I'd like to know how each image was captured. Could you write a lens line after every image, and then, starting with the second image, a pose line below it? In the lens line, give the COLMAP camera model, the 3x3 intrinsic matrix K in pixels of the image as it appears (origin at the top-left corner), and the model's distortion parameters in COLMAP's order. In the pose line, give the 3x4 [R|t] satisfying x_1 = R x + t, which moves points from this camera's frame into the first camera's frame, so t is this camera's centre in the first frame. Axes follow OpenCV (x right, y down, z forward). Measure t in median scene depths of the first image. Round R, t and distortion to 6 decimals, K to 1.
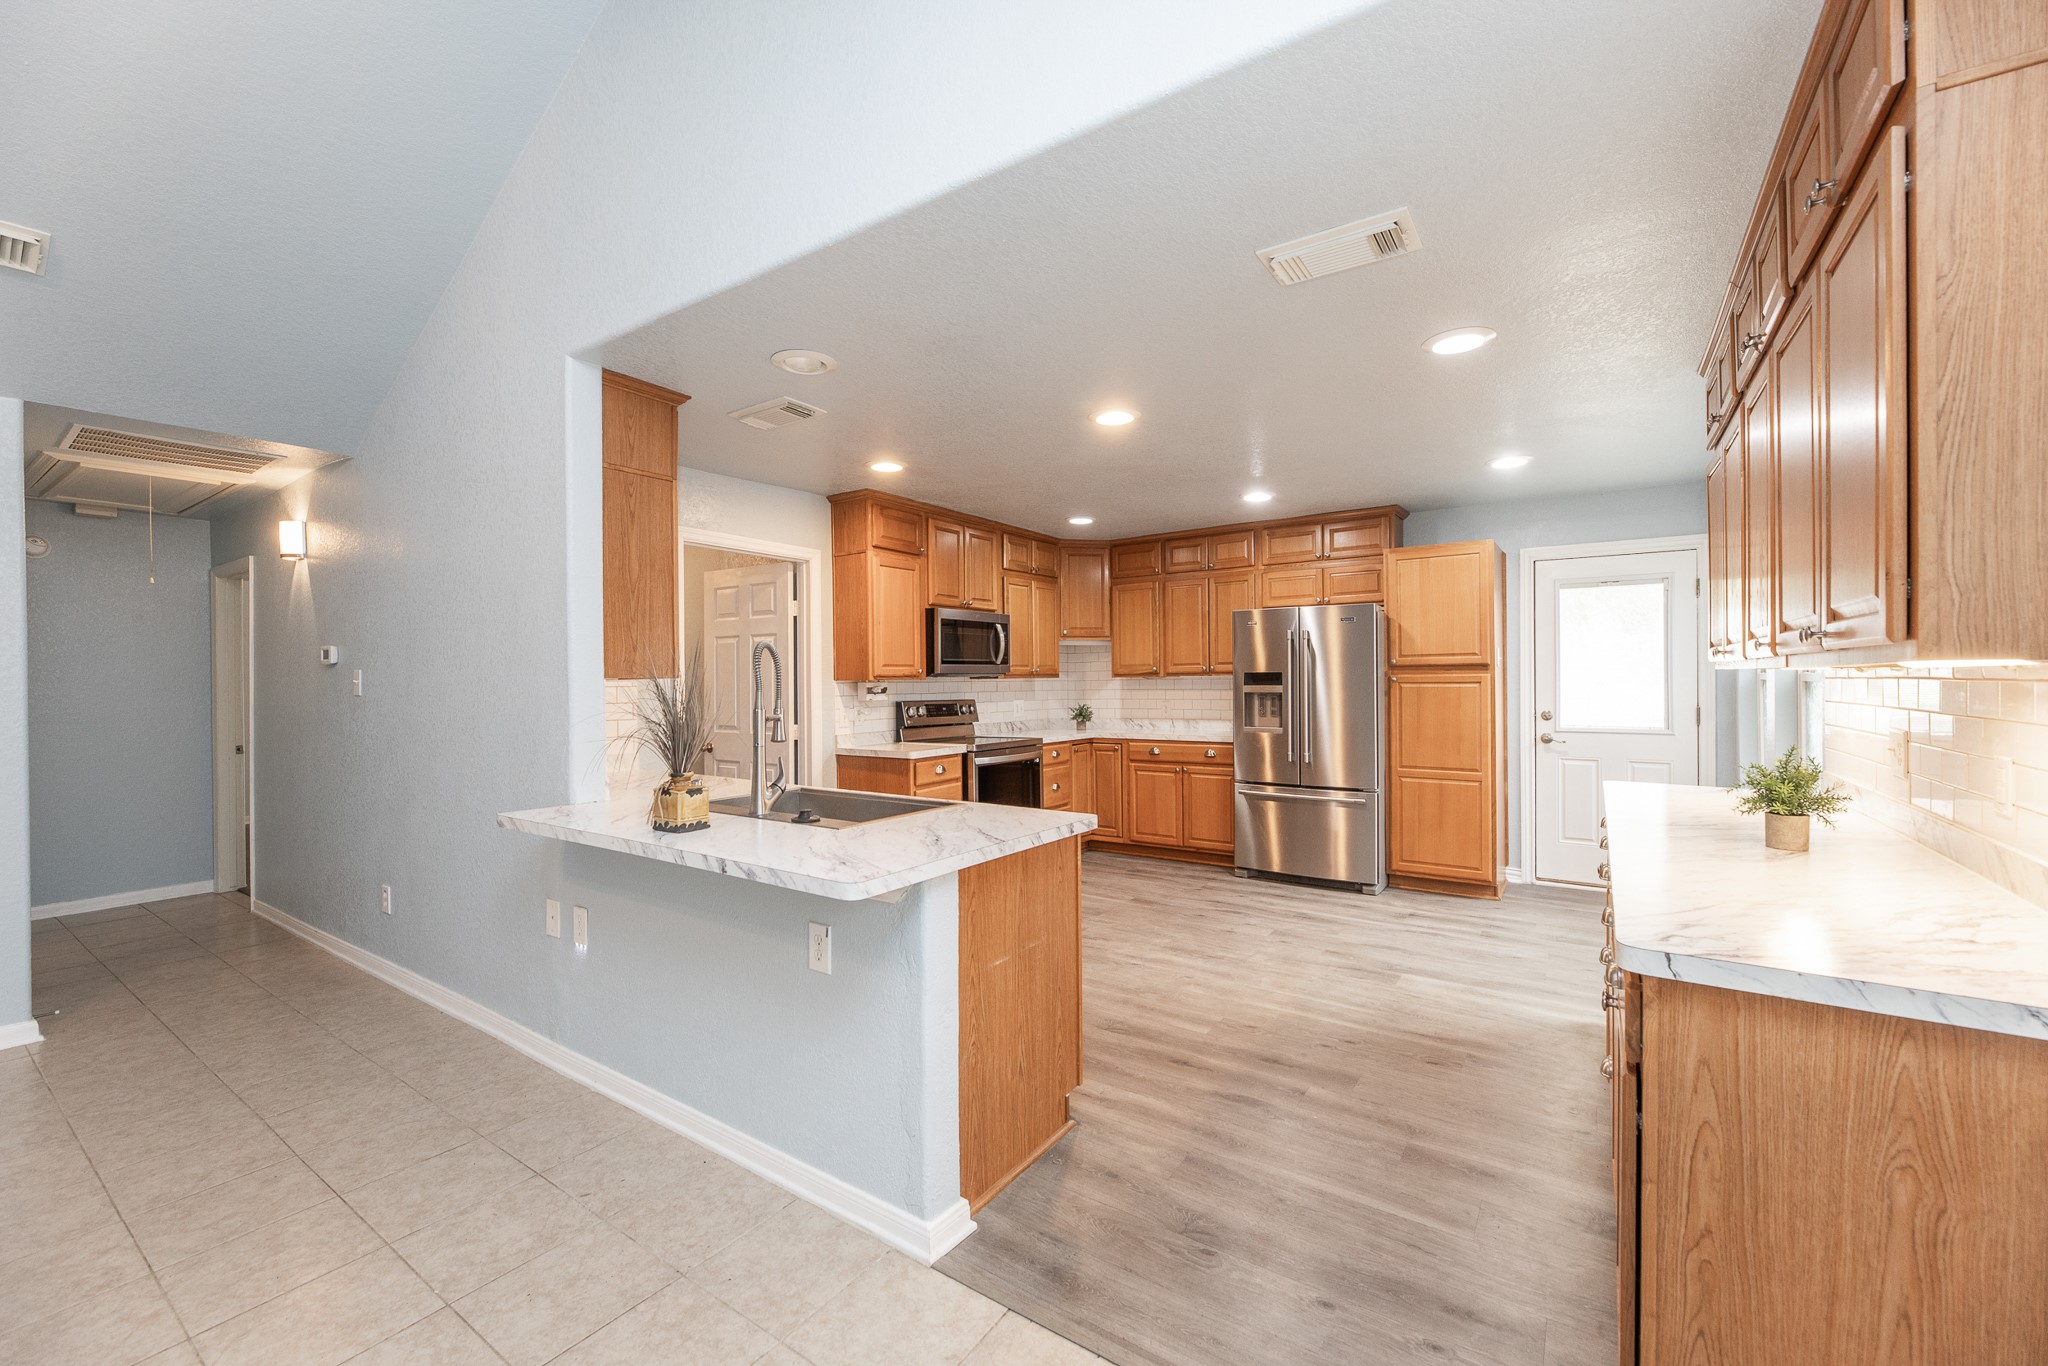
lens RADIAL K [[822.9, 0, 1039.0], [0, 822.9, 681.6], [0, 0, 1]] dist [-0.004161, 0.000260]
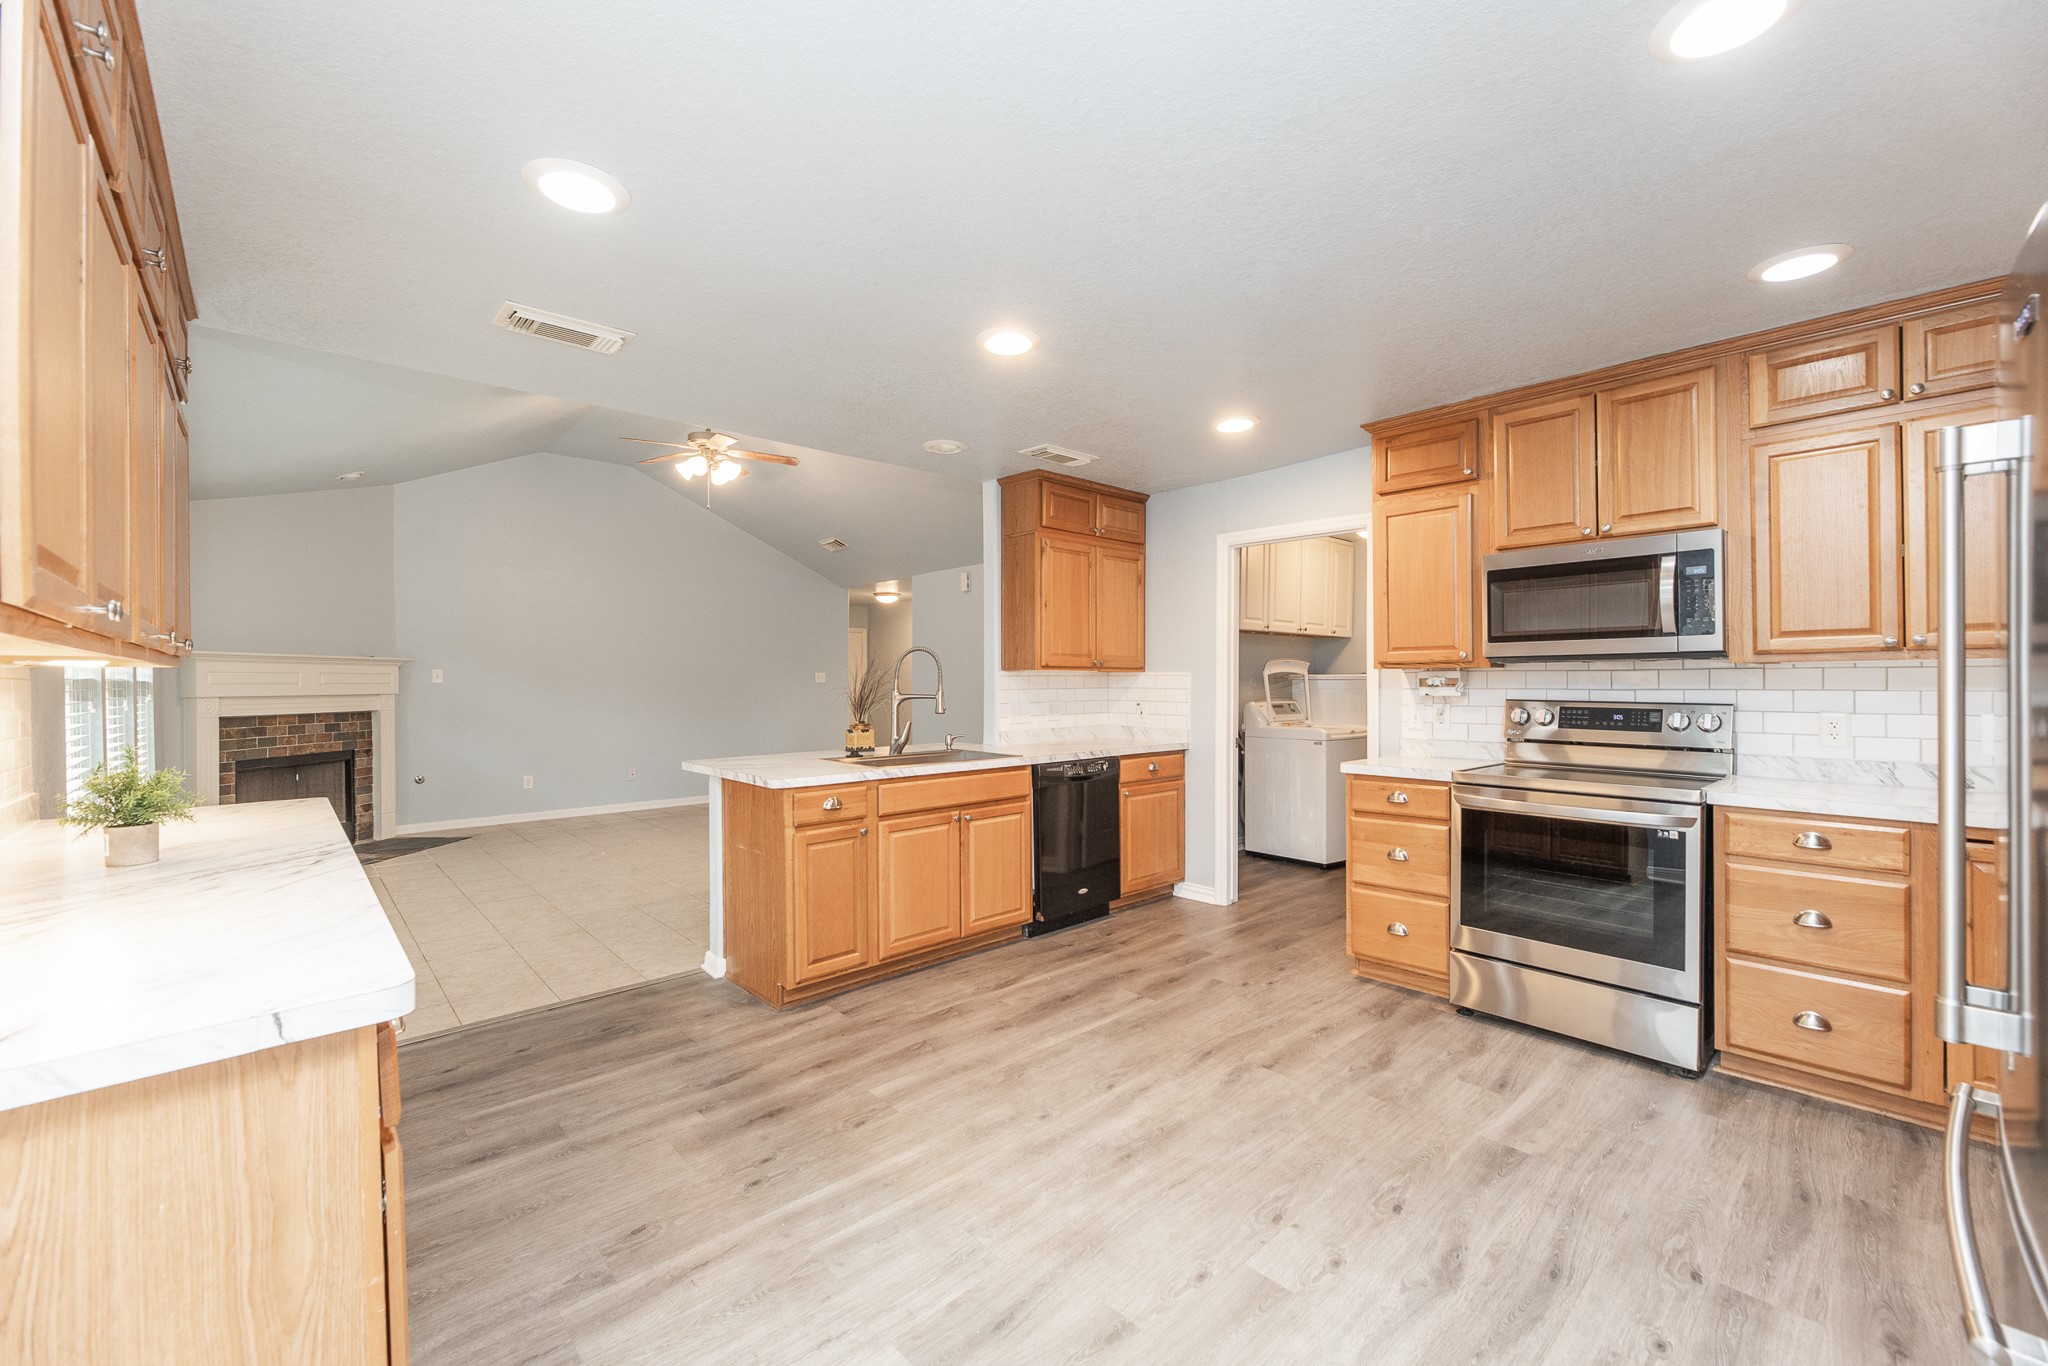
lens RADIAL K [[822.9, 0, 1037.9], [0, 822.9, 682.9], [0, 0, 1]] dist [-0.004161, 0.000260]
pose [[-0.224657, 0.012590, -0.974357, 0.693329], [0.004137, 0.999920, 0.011966, 0.000856], [0.974429, -0.001343, -0.224691, 0.962299]]
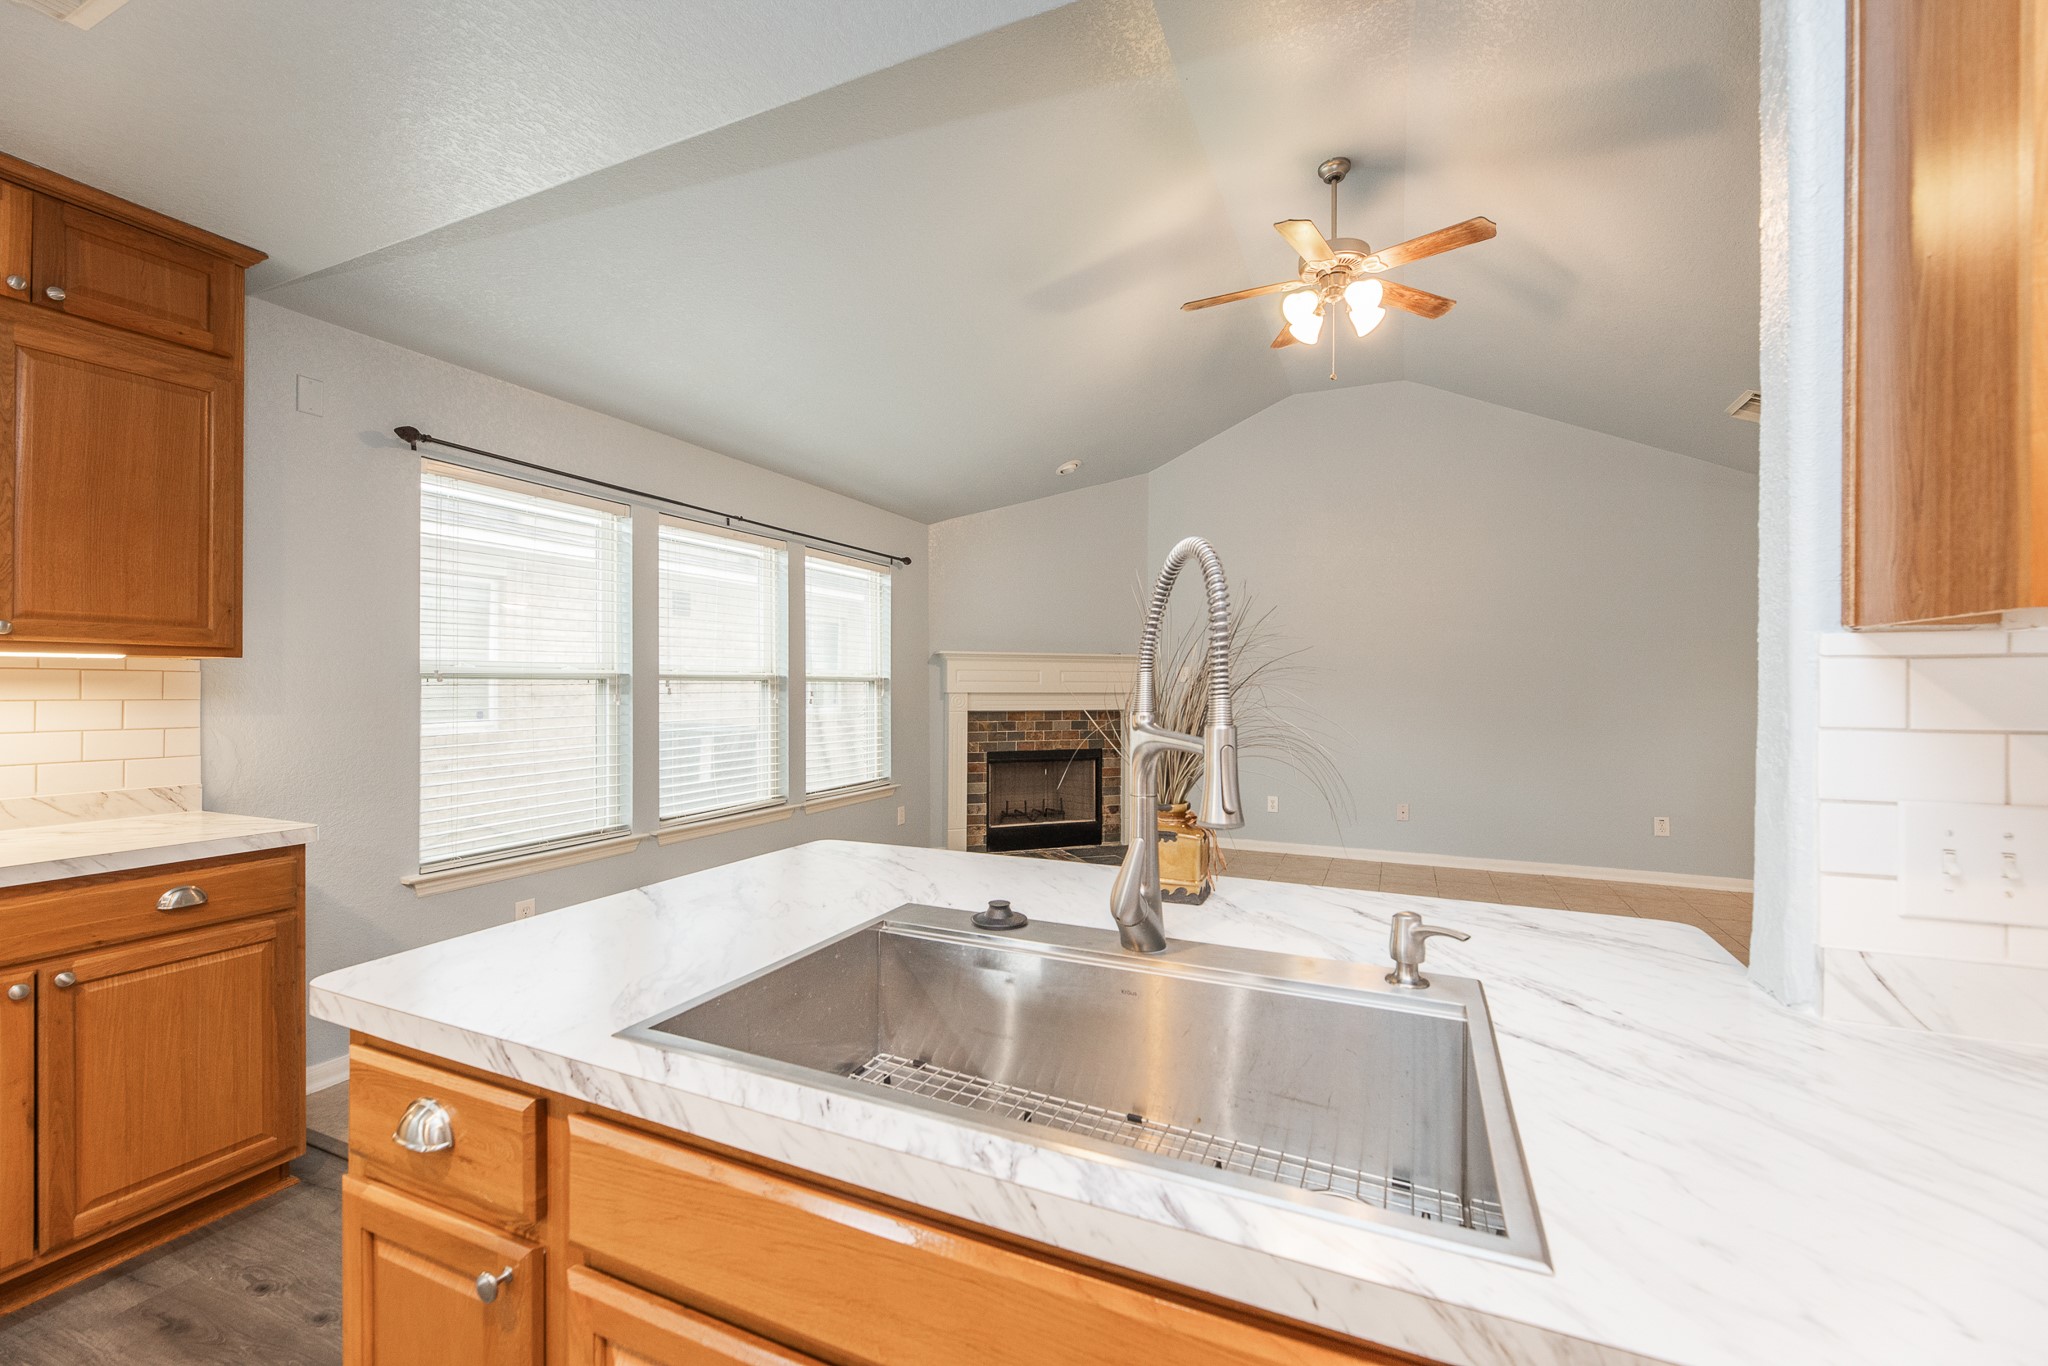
lens RADIAL K [[822.9, 0, 1038.7], [0, 822.9, 681.5], [0, 0, 1]] dist [-0.004161, 0.000260]
pose [[-0.982939, 0.005076, -0.183863, -0.118931], [0.004498, 0.999984, 0.003561, 0.009057], [0.183878, 0.002674, -0.982945, 0.839344]]
